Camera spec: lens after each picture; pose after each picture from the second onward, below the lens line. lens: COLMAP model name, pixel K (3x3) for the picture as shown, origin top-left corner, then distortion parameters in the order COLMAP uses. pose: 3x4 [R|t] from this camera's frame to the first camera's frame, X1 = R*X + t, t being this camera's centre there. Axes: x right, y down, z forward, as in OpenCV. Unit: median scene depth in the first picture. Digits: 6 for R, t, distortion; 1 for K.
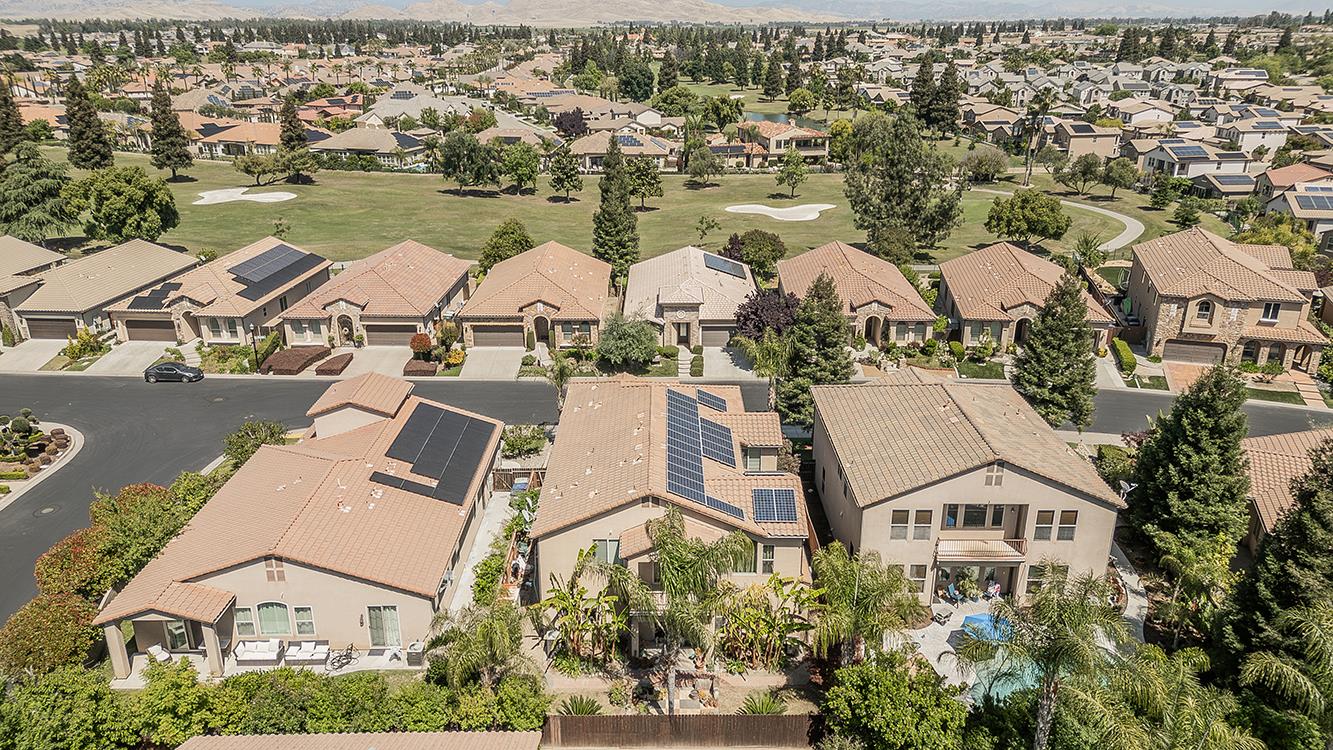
lens RADIAL K [[931.7, 0, 667.7], [0, 931.7, 375.3], [0, 0, 1]] dist [0.052843, -0.014480]
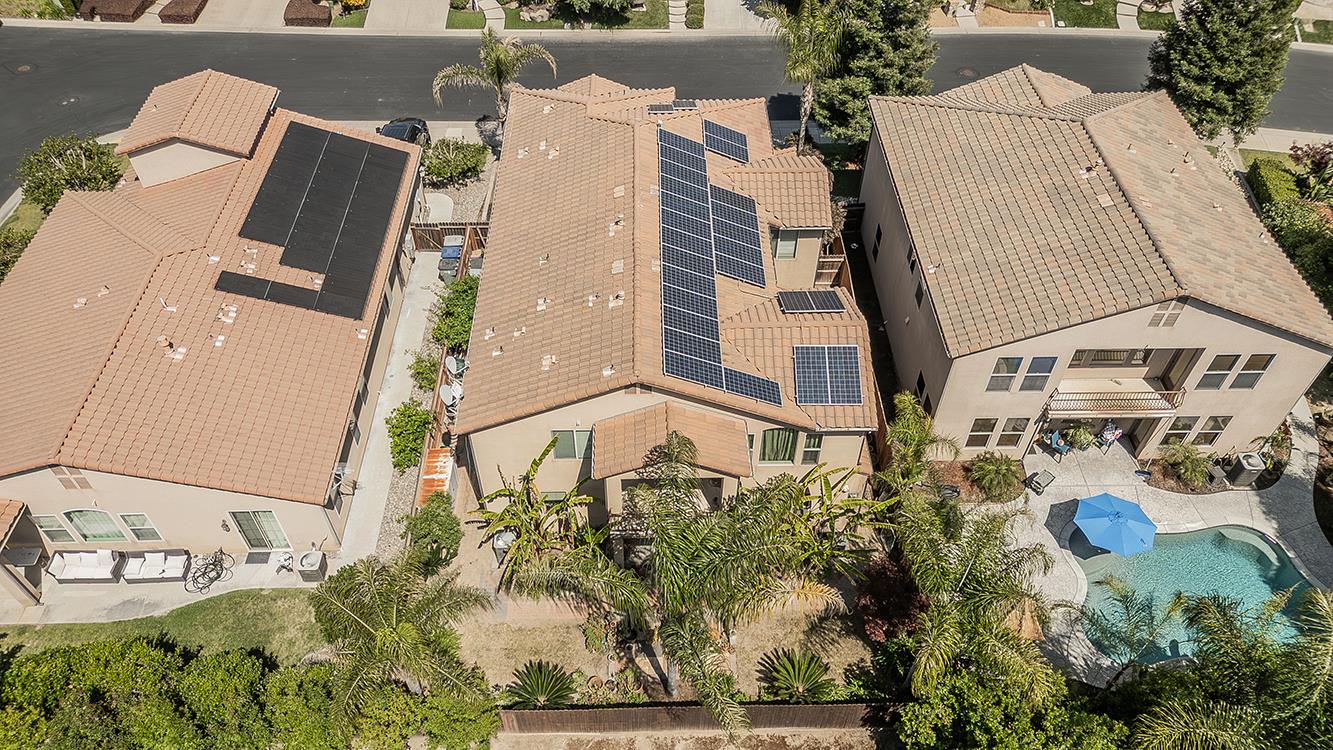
lens RADIAL K [[931.7, 0, 664.5], [0, 931.7, 377.6], [0, 0, 1]] dist [0.052843, -0.014480]
pose [[0.999863, -0.007307, 0.014875, -0.008214], [-0.000122, 0.894271, 0.447526, -0.135472], [-0.016572, -0.447466, 0.894147, 0.373815]]
